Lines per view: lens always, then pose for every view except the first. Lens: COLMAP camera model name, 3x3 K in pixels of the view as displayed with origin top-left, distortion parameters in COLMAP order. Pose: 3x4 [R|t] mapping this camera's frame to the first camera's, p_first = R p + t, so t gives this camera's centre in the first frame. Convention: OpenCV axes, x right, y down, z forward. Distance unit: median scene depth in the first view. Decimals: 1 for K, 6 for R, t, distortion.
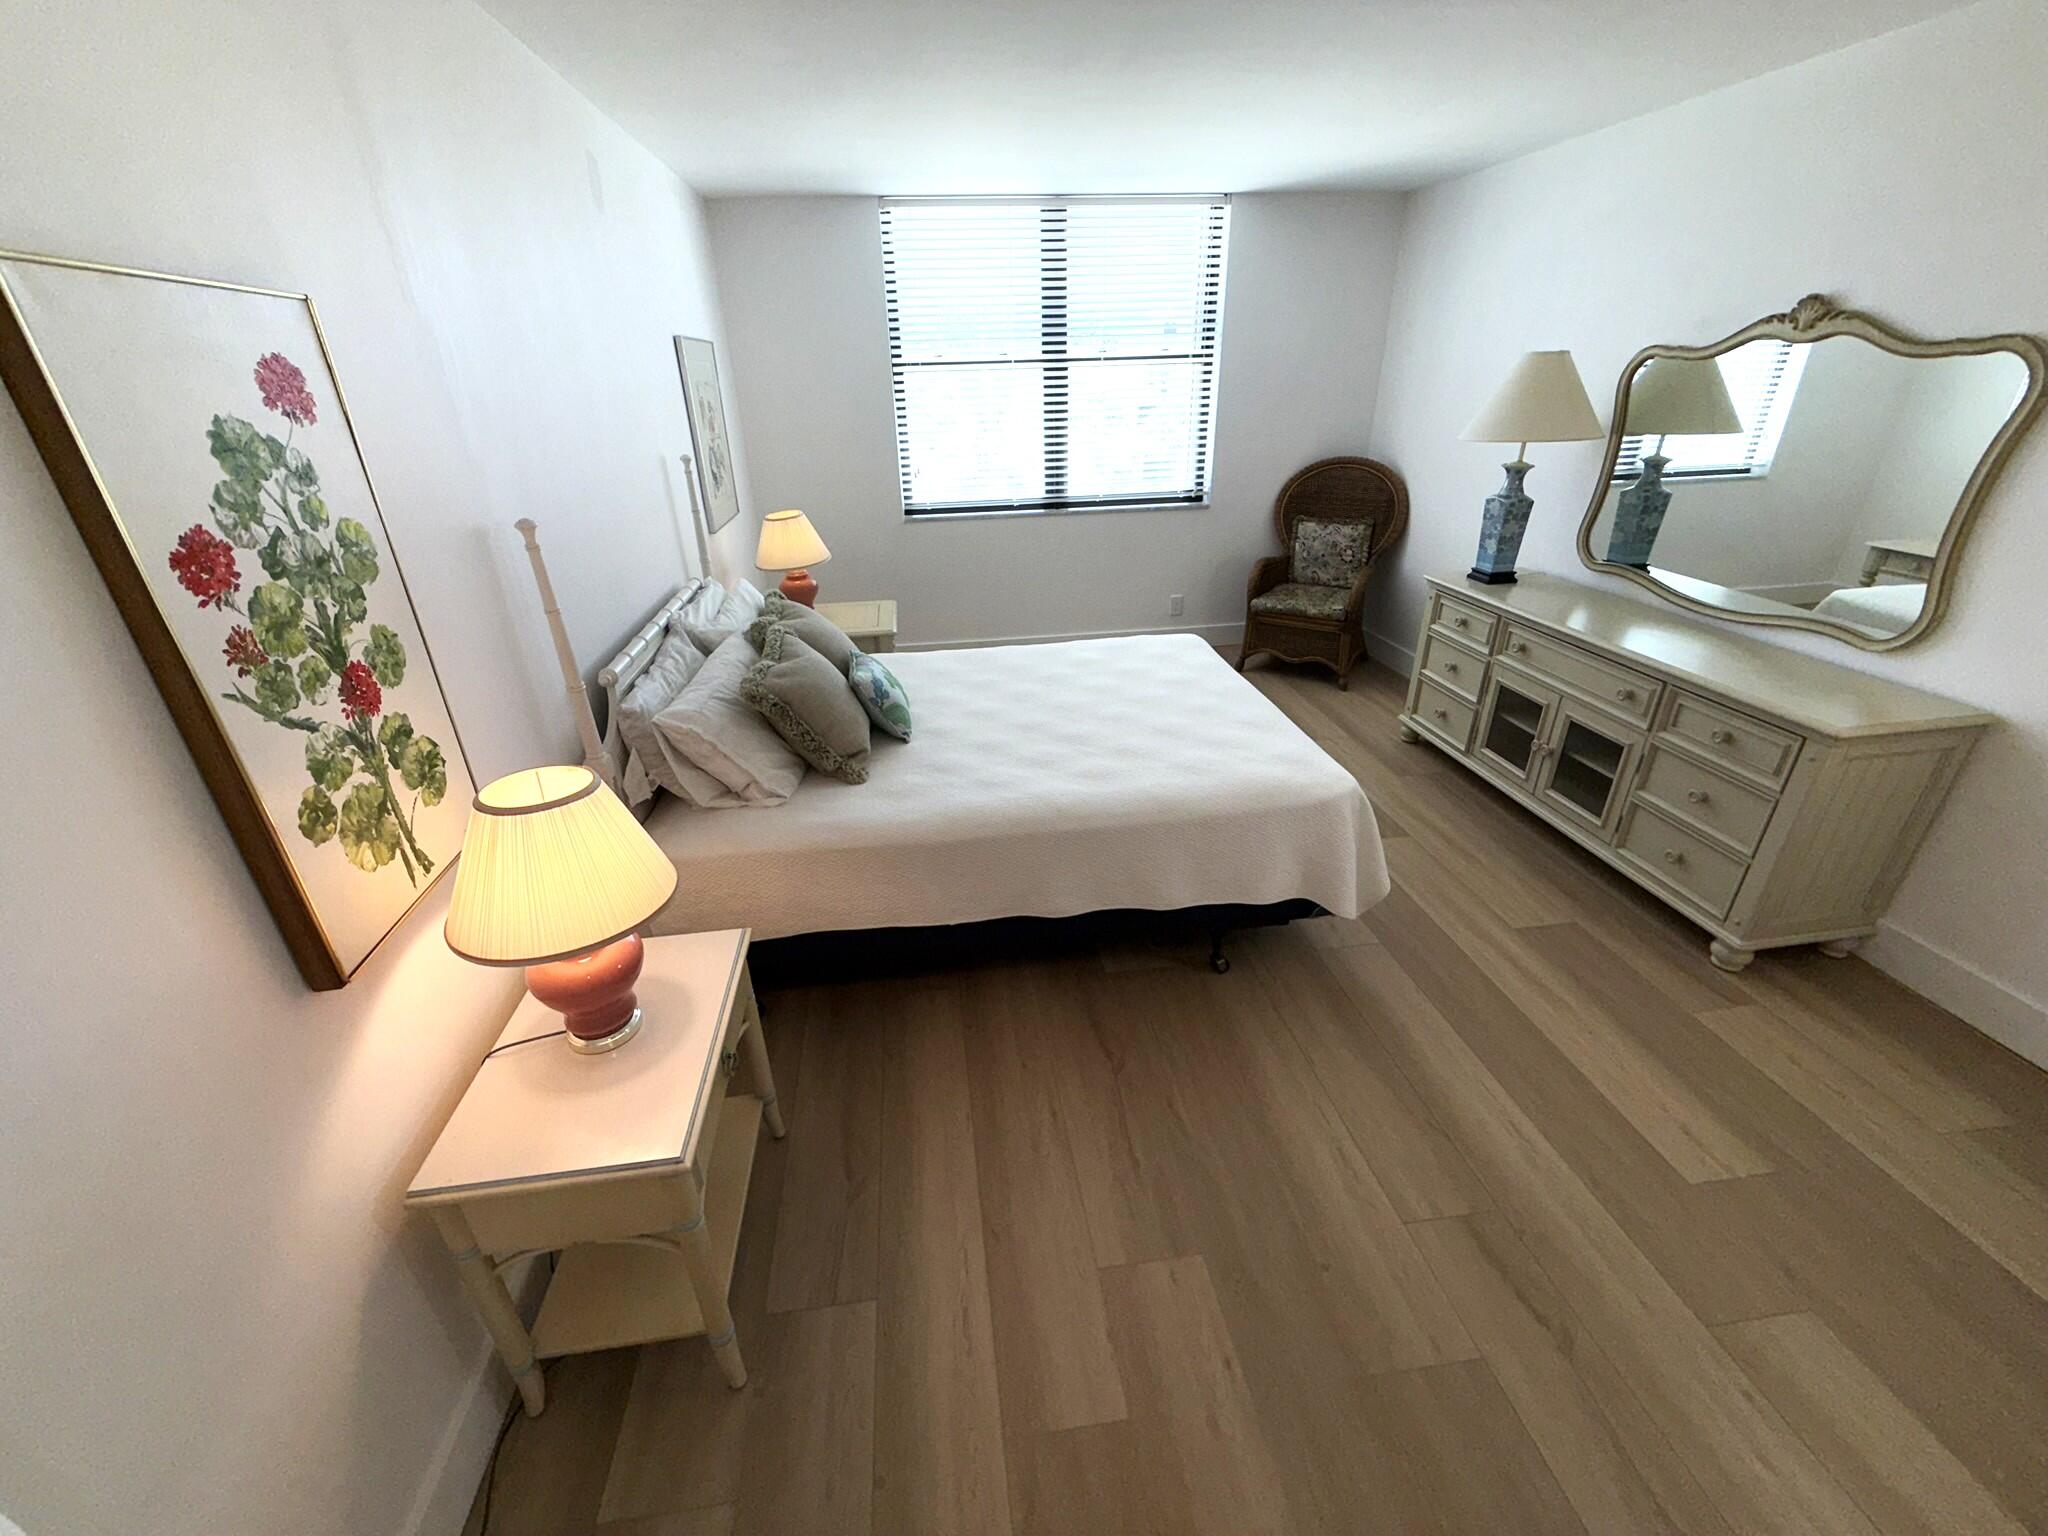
lens RADIAL K [[816.2, 0, 1019.5], [0, 816.2, 770.9], [0, 0, 1]] dist [-0.000802, -0.000694]
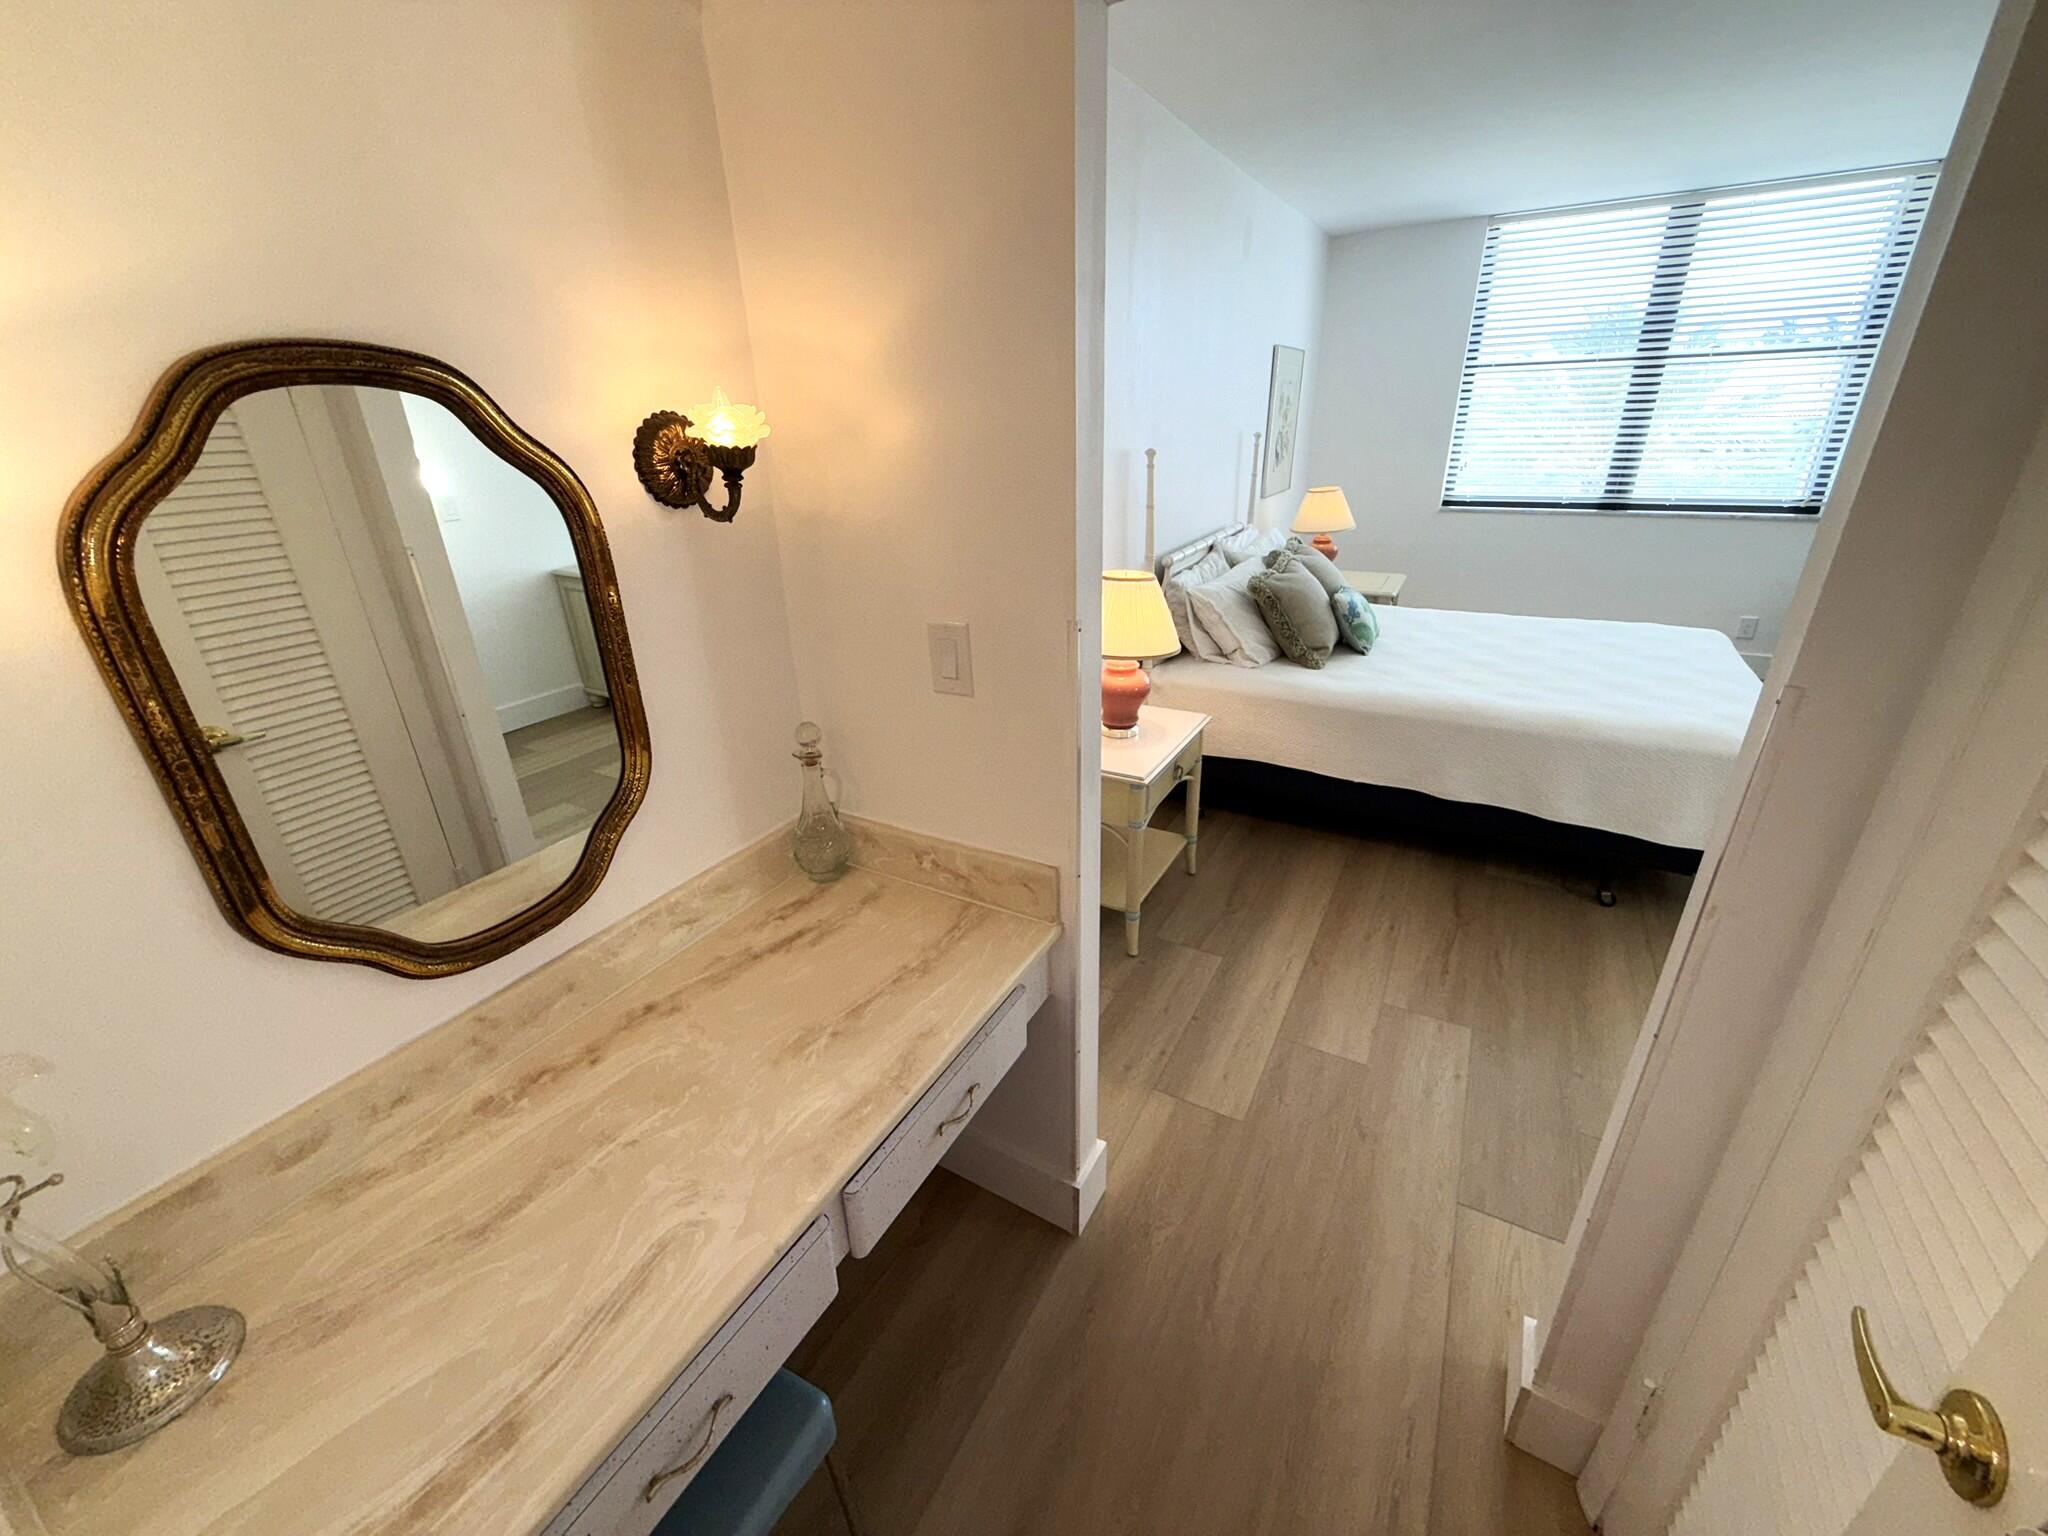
lens RADIAL K [[816.2, 0, 1020.6], [0, 816.2, 765.0], [0, 0, 1]] dist [-0.000802, -0.000694]
pose [[0.800091, 0.239745, -0.549888, 0.173829], [-0.254416, 0.965755, 0.050881, 0.204195], [0.543256, 0.099191, 0.833687, -0.324896]]
